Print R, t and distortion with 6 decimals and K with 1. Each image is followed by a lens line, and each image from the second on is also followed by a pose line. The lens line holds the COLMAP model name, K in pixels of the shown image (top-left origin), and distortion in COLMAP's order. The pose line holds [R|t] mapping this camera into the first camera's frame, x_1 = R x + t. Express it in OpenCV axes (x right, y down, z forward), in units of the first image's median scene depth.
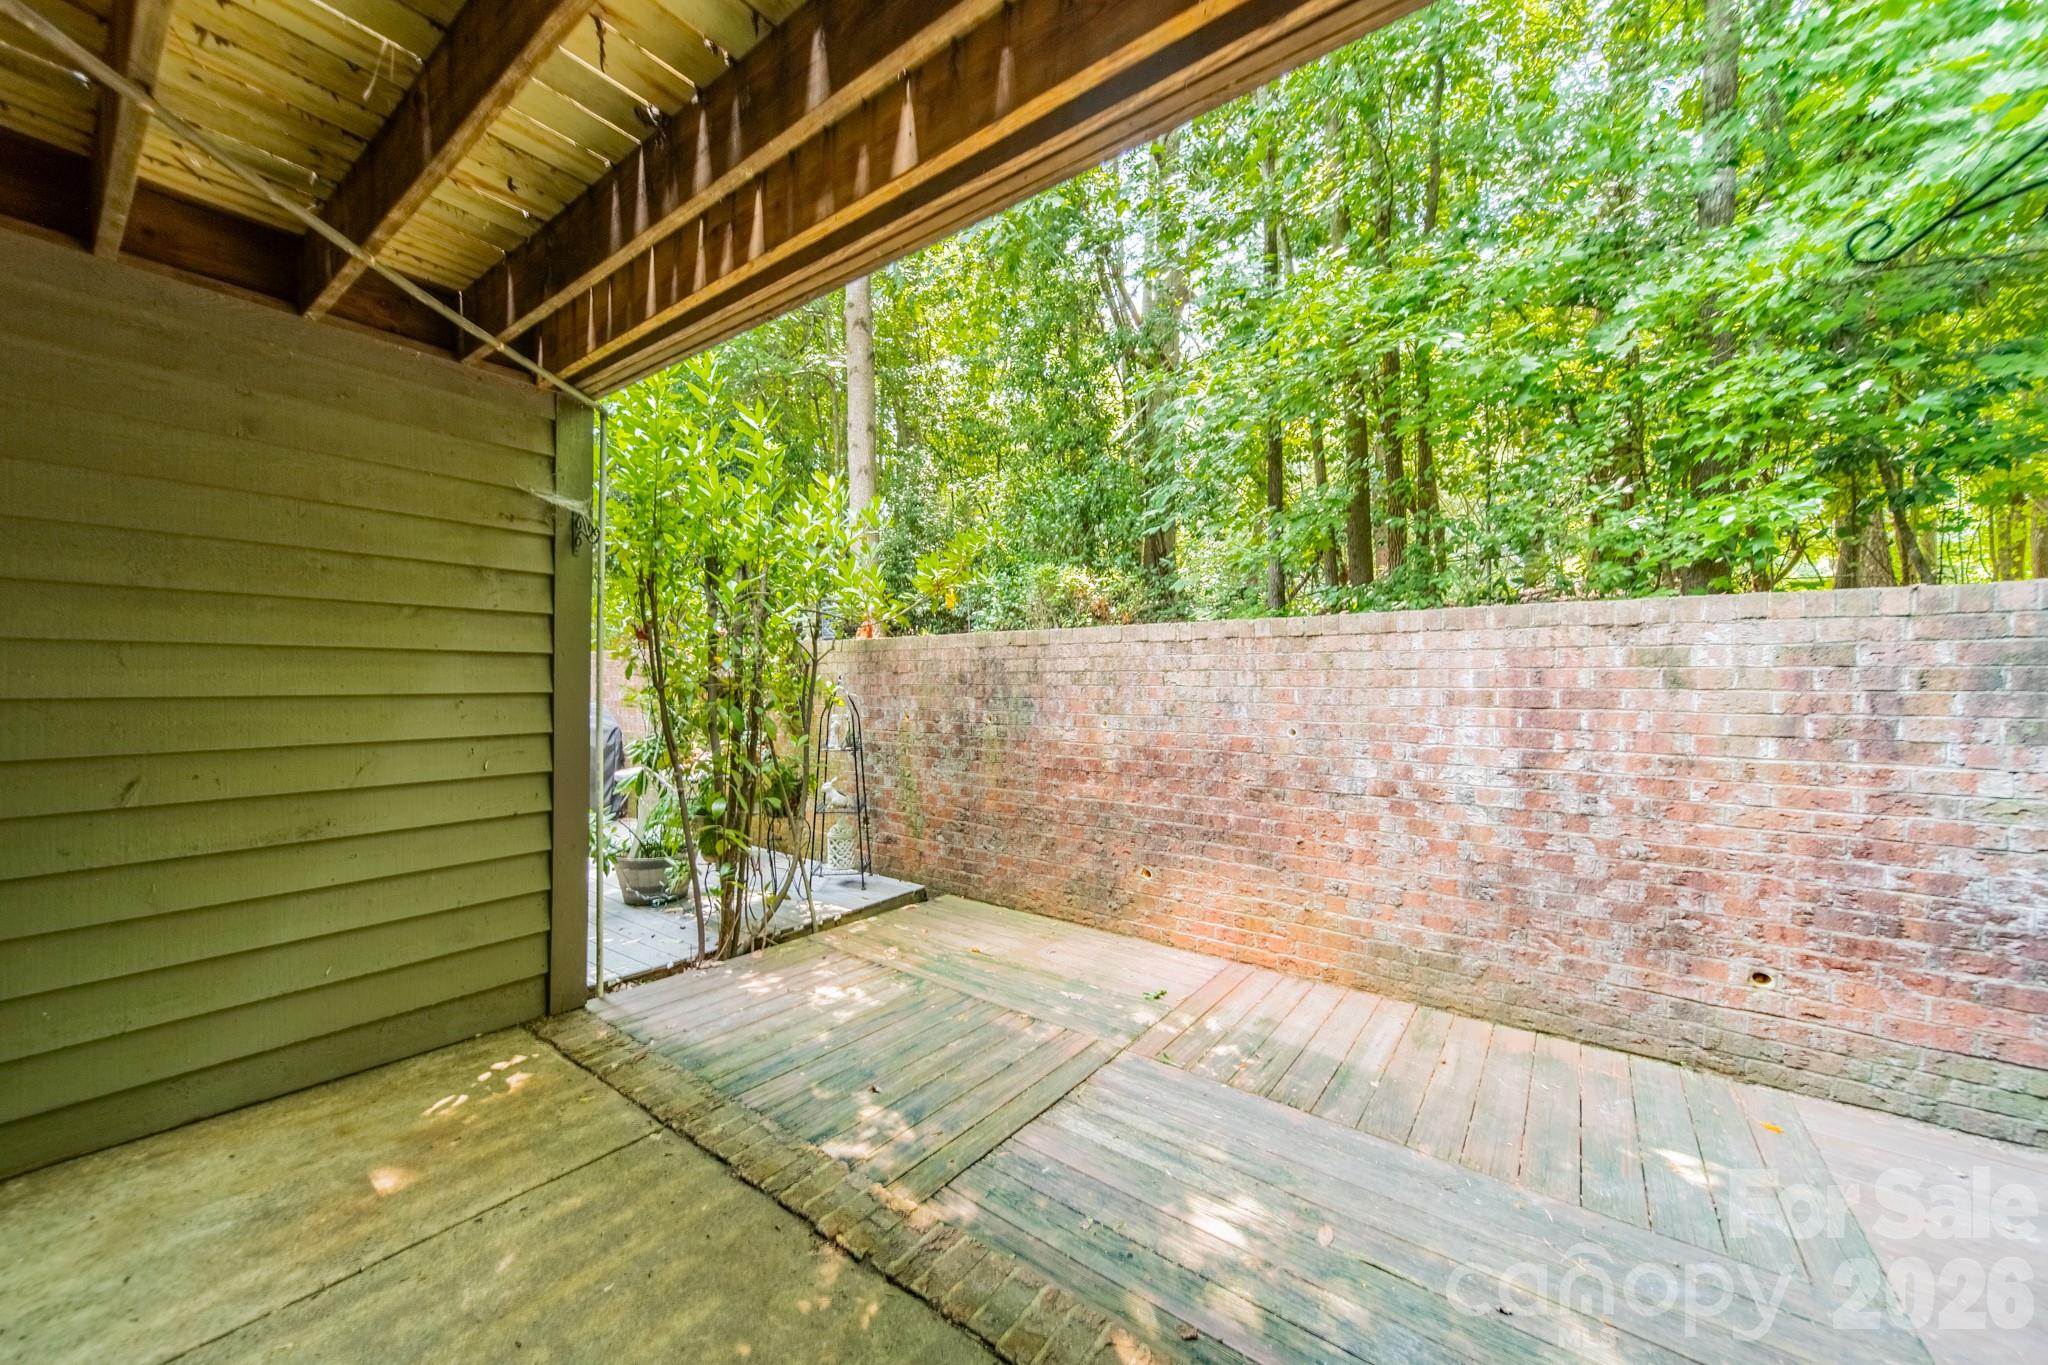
lens RADIAL K [[726.9, 0, 1032.2], [0, 726.9, 684.4], [0, 0, 1]] dist [0.009330, -0.000585]
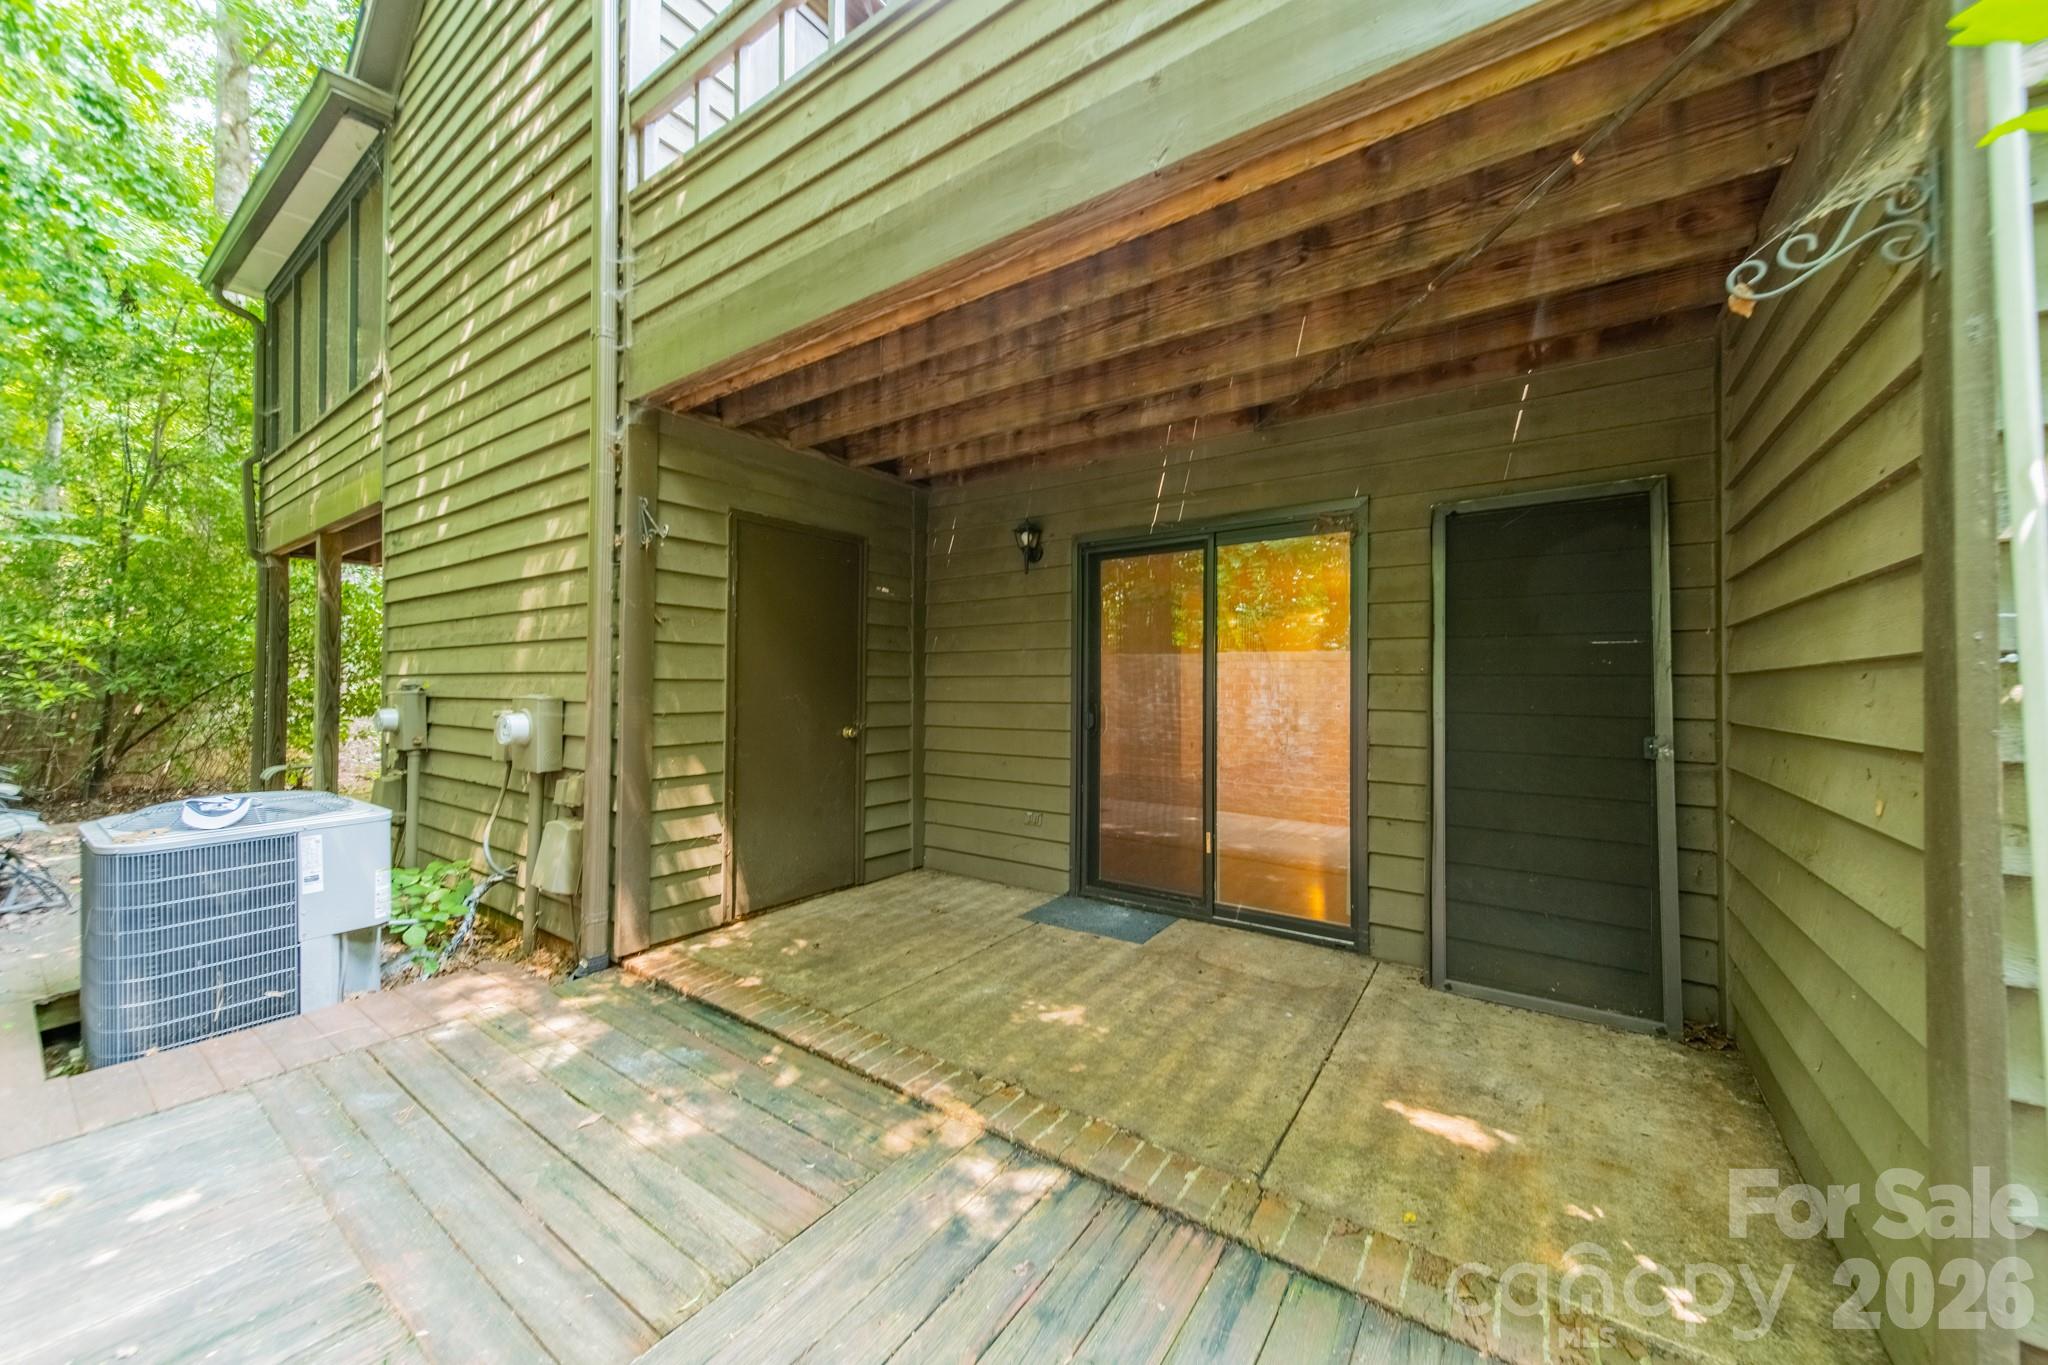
lens RADIAL K [[726.9, 0, 1029.4], [0, 726.9, 679.8], [0, 0, 1]] dist [0.009330, -0.000585]
pose [[-0.999812, -0.011769, -0.015386, -0.243987], [-0.011604, 0.999875, -0.010758, 0.054800], [0.015511, -0.010577, -0.999824, 1.981016]]
